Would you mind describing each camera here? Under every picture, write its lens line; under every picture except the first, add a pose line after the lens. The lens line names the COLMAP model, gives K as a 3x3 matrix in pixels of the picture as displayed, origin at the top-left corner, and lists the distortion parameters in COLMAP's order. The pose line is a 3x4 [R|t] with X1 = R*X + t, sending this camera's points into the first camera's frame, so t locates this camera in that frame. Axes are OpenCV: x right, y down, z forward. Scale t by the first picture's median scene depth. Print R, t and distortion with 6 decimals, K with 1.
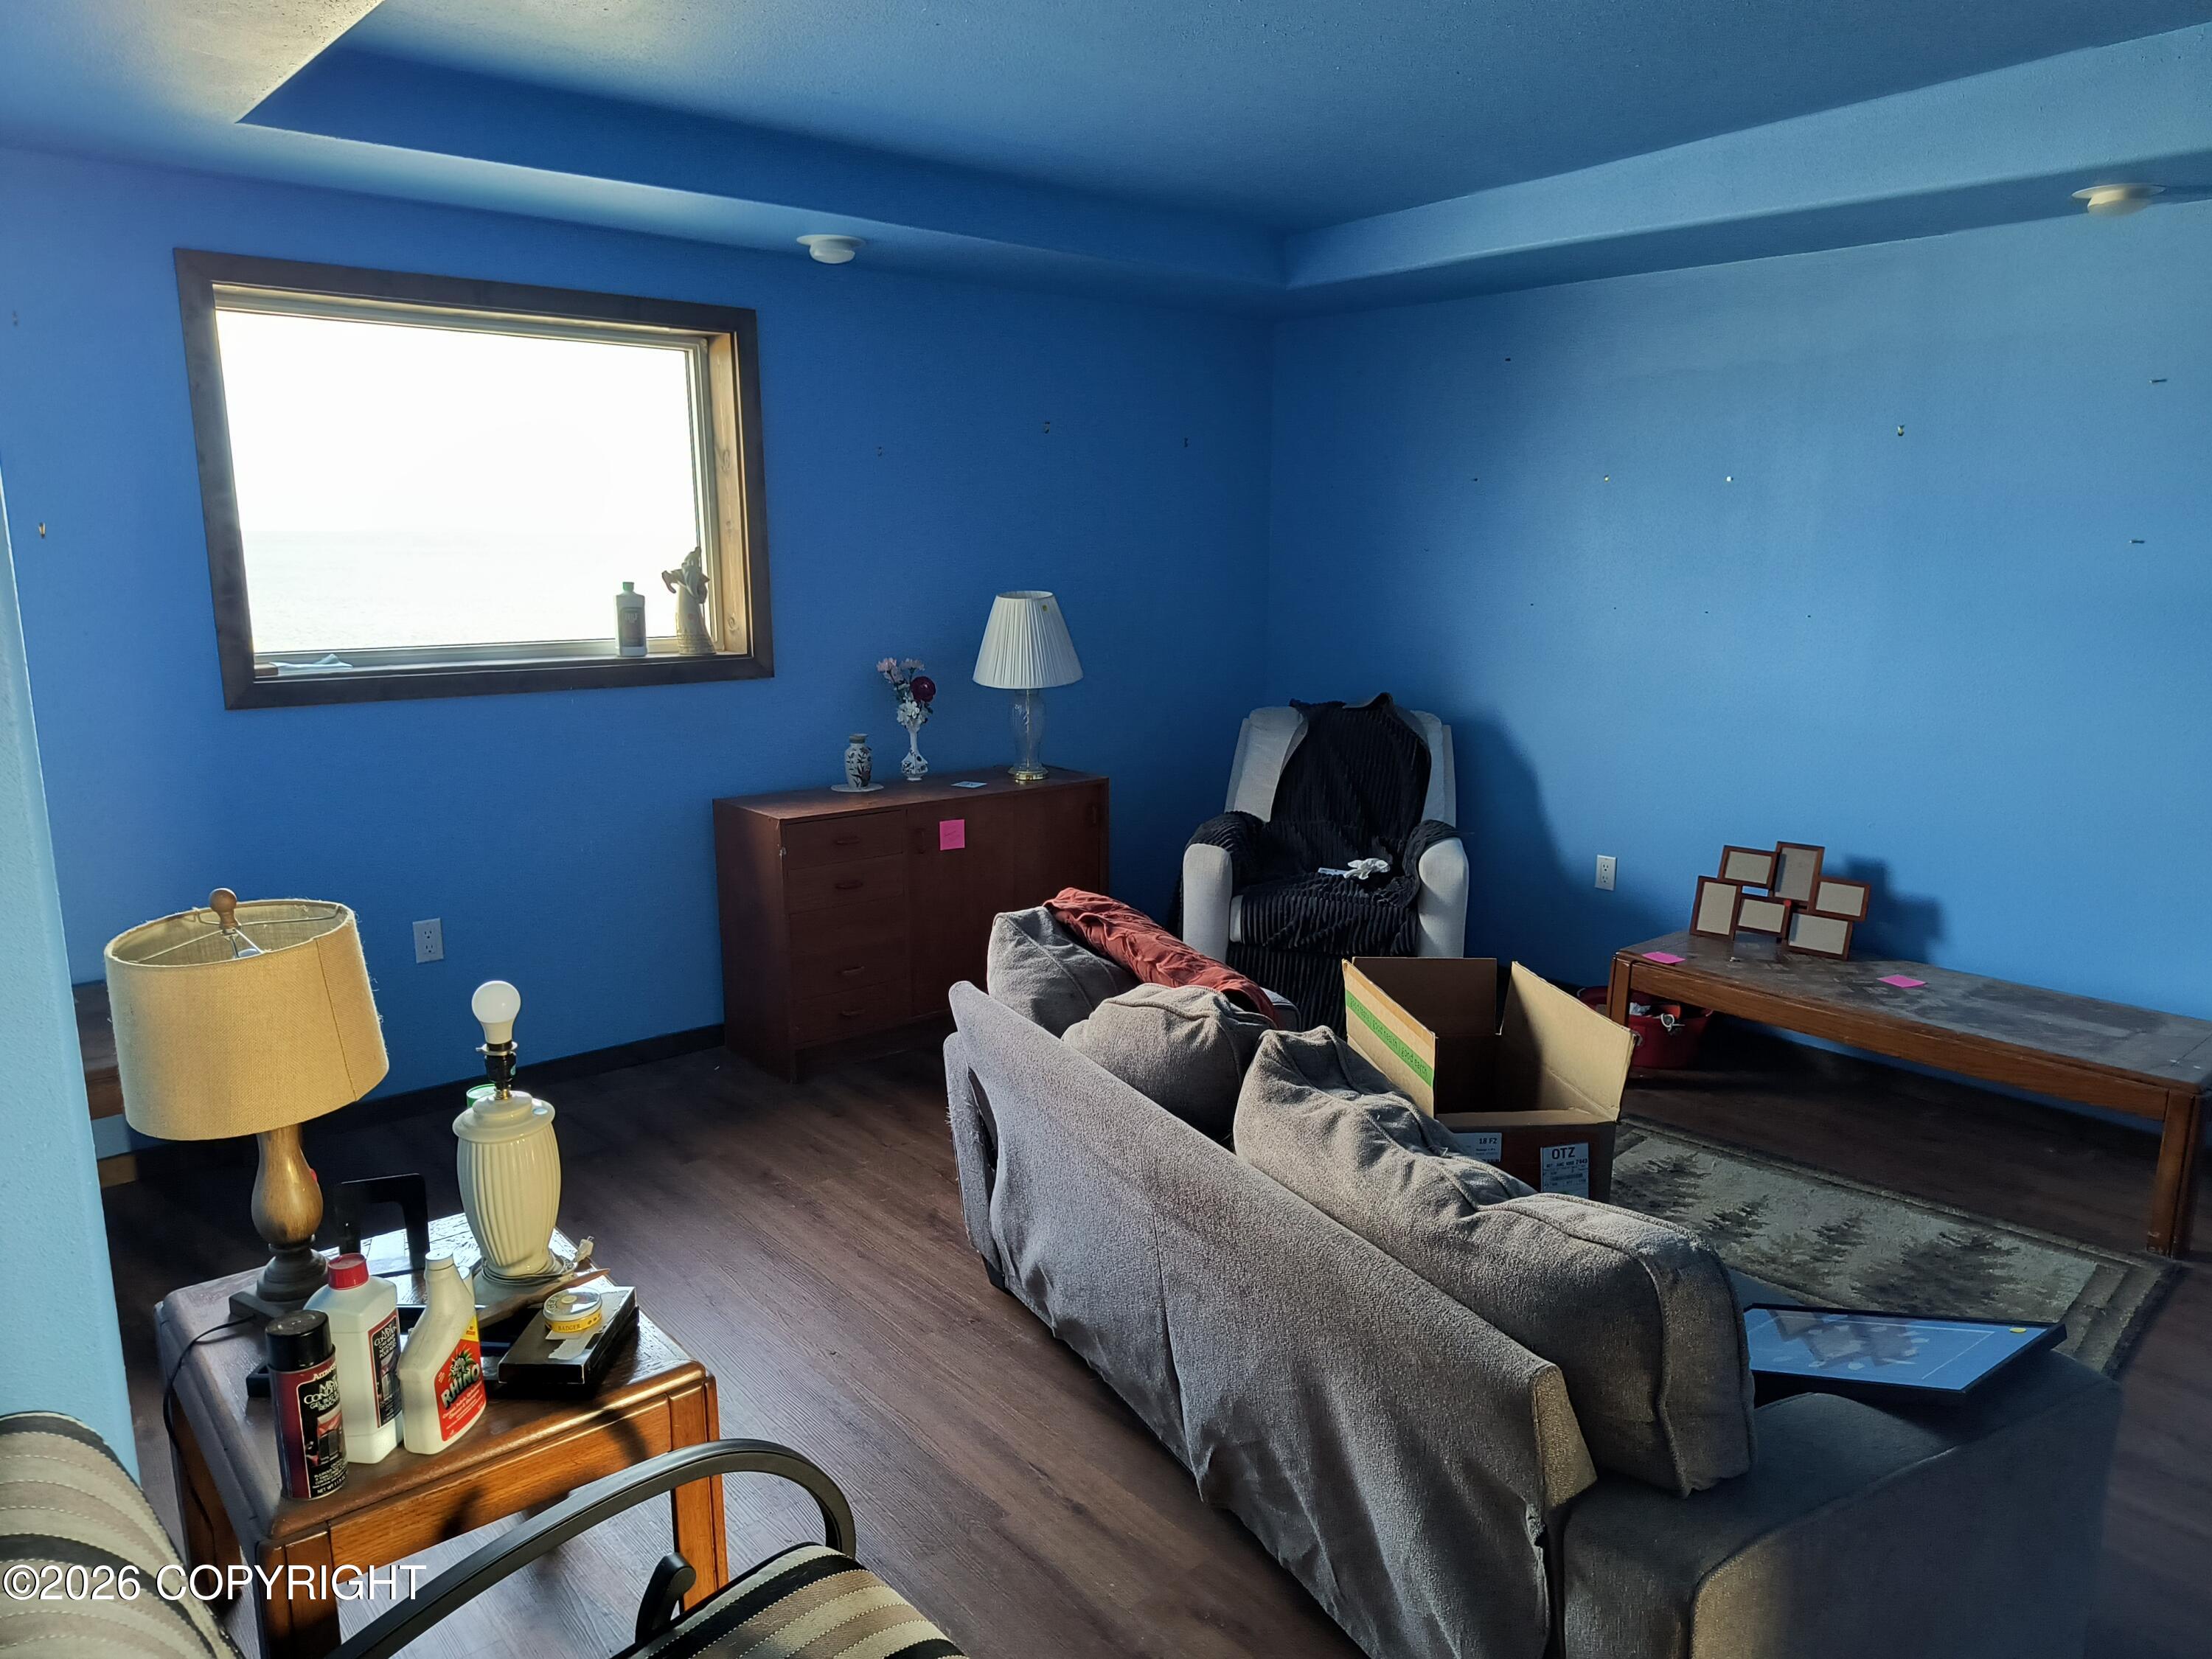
lens RADIAL K [[1533.2, 0, 1078.0], [0, 1533.2, 848.0], [0, 0, 1]] dist [0.032147, -0.032732]
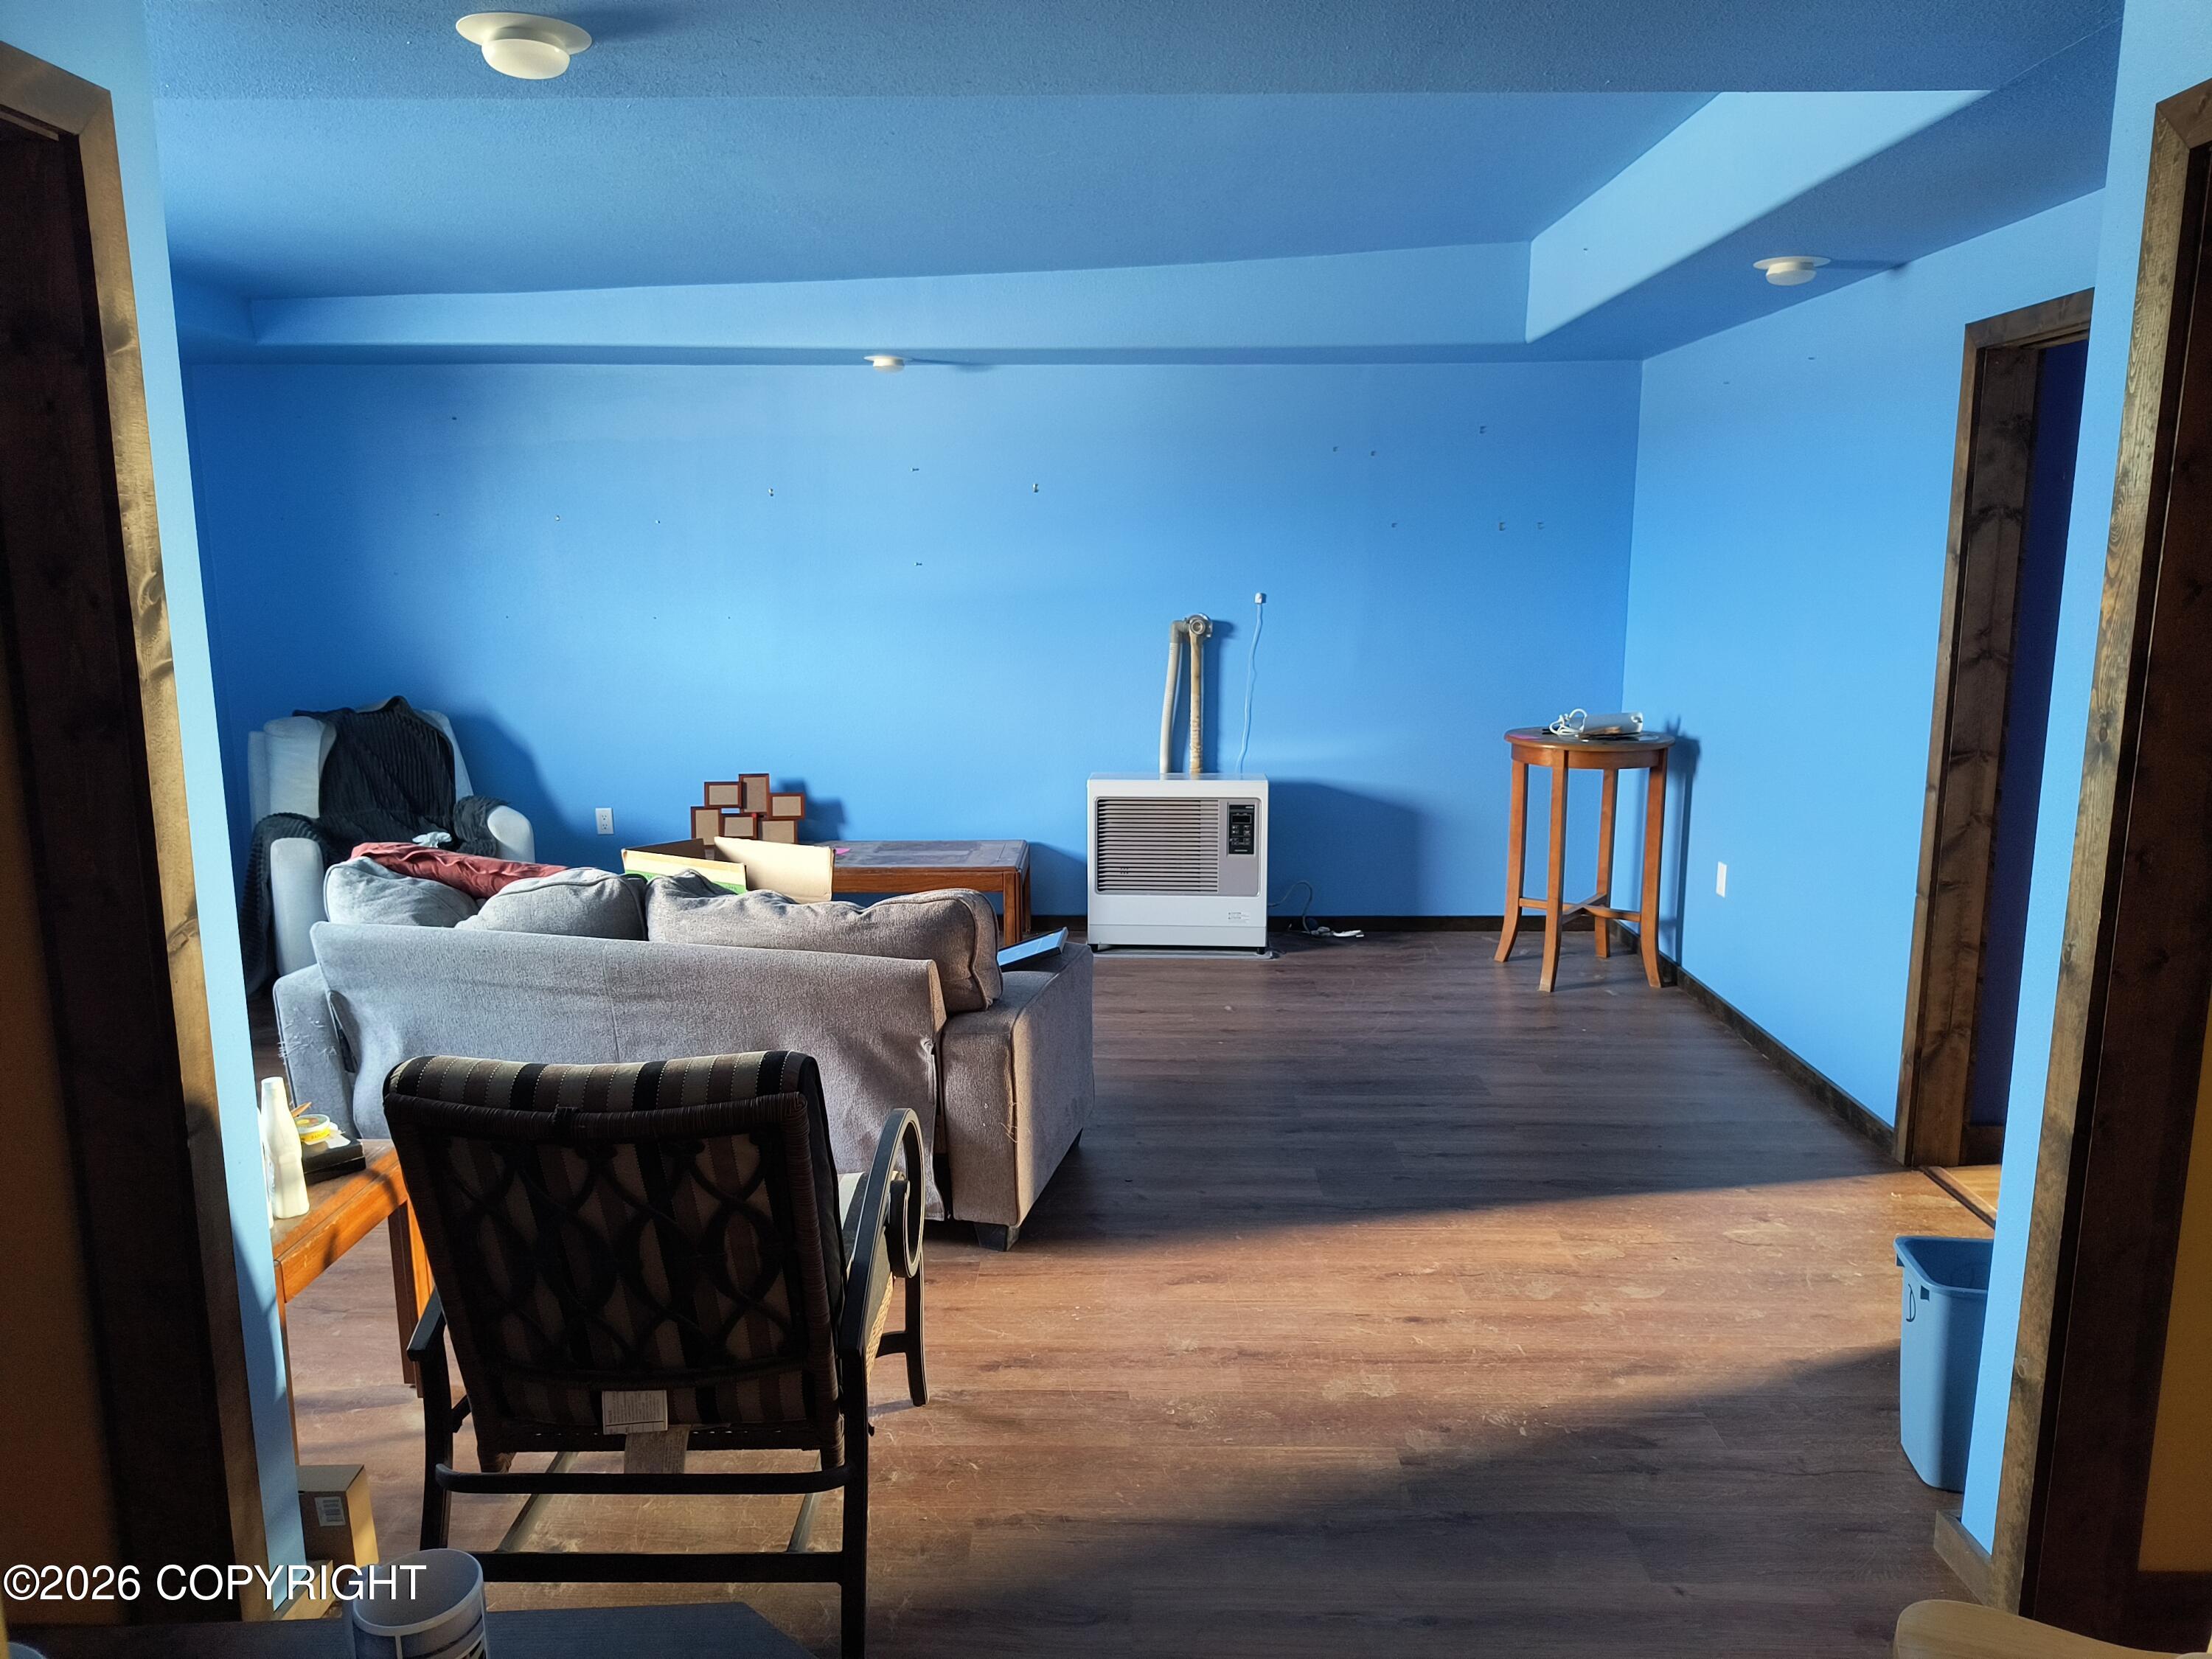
lens RADIAL K [[1533.2, 0, 1113.3], [0, 1533.2, 819.7], [0, 0, 1]] dist [0.032147, -0.032732]
pose [[0.665046, -0.131451, 0.735143, -0.406117], [0.155064, 0.987239, 0.036250, 0.043433], [-0.730527, 0.089886, 0.676943, -0.237940]]
